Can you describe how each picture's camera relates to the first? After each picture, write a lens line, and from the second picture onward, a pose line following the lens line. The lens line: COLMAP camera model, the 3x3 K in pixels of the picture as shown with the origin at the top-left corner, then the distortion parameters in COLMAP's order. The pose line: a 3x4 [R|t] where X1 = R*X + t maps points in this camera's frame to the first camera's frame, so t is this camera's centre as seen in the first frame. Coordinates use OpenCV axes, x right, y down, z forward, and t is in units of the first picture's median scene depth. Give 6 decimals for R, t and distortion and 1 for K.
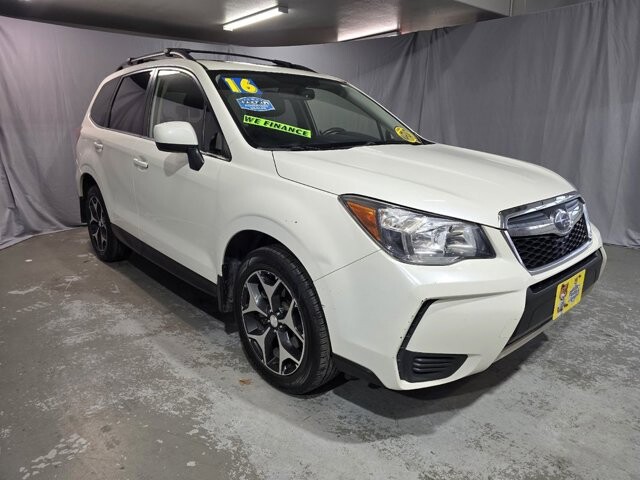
lens RADIAL K [[427.7, 0, 323.8], [0, 427.7, 229.9], [0, 0, 1]] dist [0.055050, -0.050071]
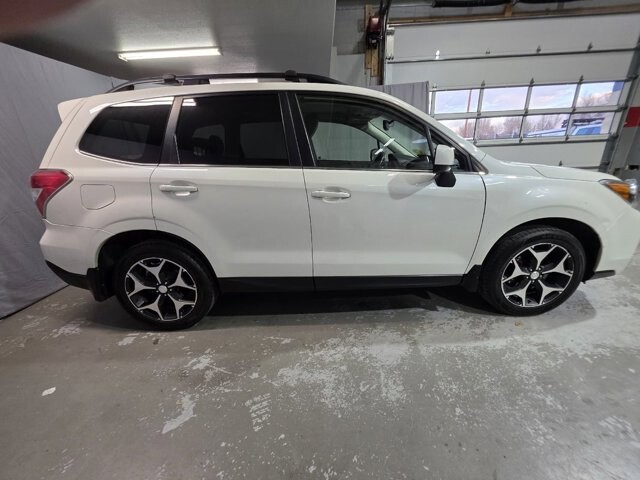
lens RADIAL K [[255.0, 0, 320.4], [0, 255.0, 239.4], [0, 0, 1]] dist [-0.001810, 0.001608]
pose [[0.668504, -0.270285, 0.692855, -1.172752], [0.220461, 0.961768, 0.162476, -0.215298], [-0.710281, 0.044132, 0.702533, 0.868754]]
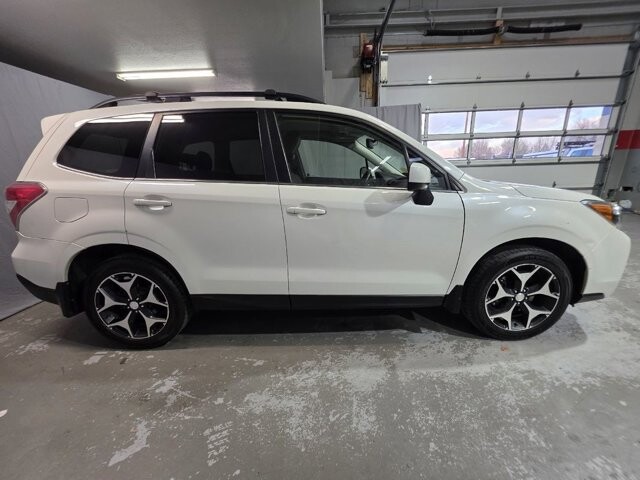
lens RADIAL K [[255.0, 0, 320.0], [0, 255.0, 238.7], [0, 0, 1]] dist [-0.001810, 0.001608]
pose [[0.676148, -0.213197, 0.705245, -1.106360], [0.206359, 0.973705, 0.096509, -0.197658], [-0.707276, 0.080279, 0.702364, 0.826731]]
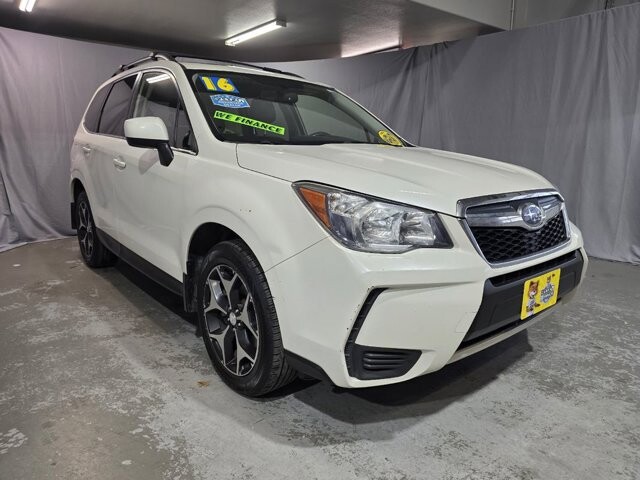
lens RADIAL K [[427.7, 0, 326.5], [0, 427.7, 235.8], [0, 0, 1]] dist [0.055050, -0.050071]
pose [[0.999428, 0.015850, -0.029876, 0.113606], [-0.017122, 0.998936, -0.042817, 0.063528], [0.029165, 0.043304, 0.998636, 0.041301]]
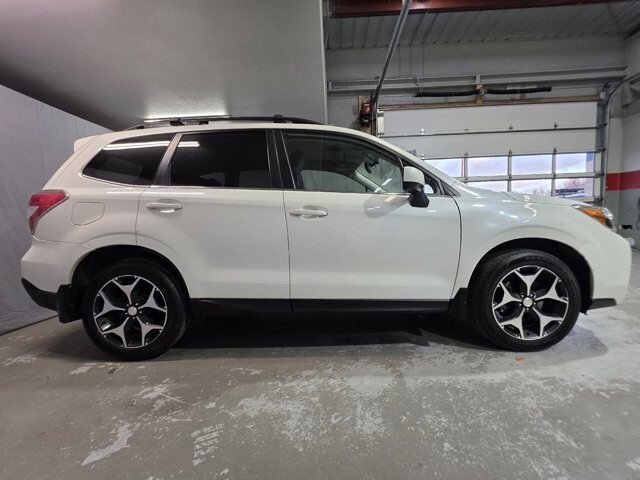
lens RADIAL K [[255.0, 0, 321.1], [0, 255.0, 240.1], [0, 0, 1]] dist [-0.001810, 0.001608]
pose [[0.685560, -0.072940, 0.724353, -1.137954], [0.206773, 0.973502, -0.097670, -0.043909], [-0.698035, 0.216736, 0.682476, 0.828106]]
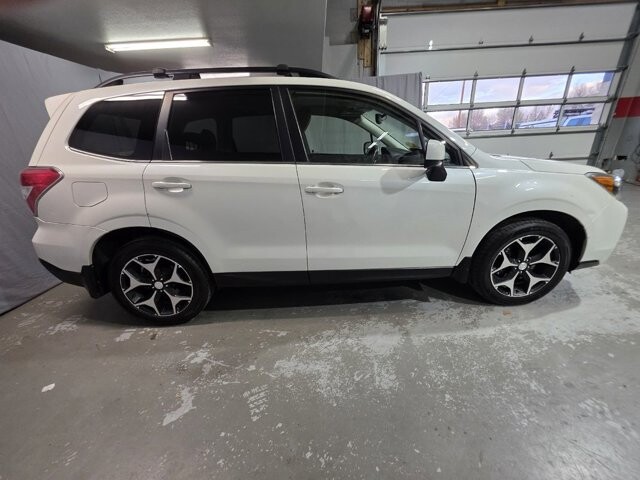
lens RADIAL K [[255.0, 0, 319.8], [0, 255.0, 238.7], [0, 0, 1]] dist [-0.001810, 0.001608]
pose [[0.652687, -0.297222, 0.696893, -1.176924], [0.229079, 0.954201, 0.192415, -0.223858], [-0.722165, 0.034057, 0.690881, 0.858043]]
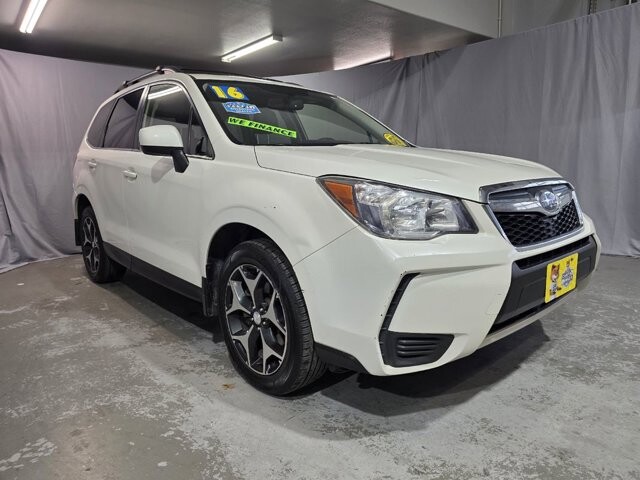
lens RADIAL K [[427.7, 0, 328.6], [0, 427.7, 230.9], [0, 0, 1]] dist [0.055050, -0.050071]
pose [[0.999627, -0.026384, -0.007082, 0.053096], [0.025658, 0.995776, -0.088155, 0.103889], [0.009378, 0.087940, 0.996082, 0.028323]]
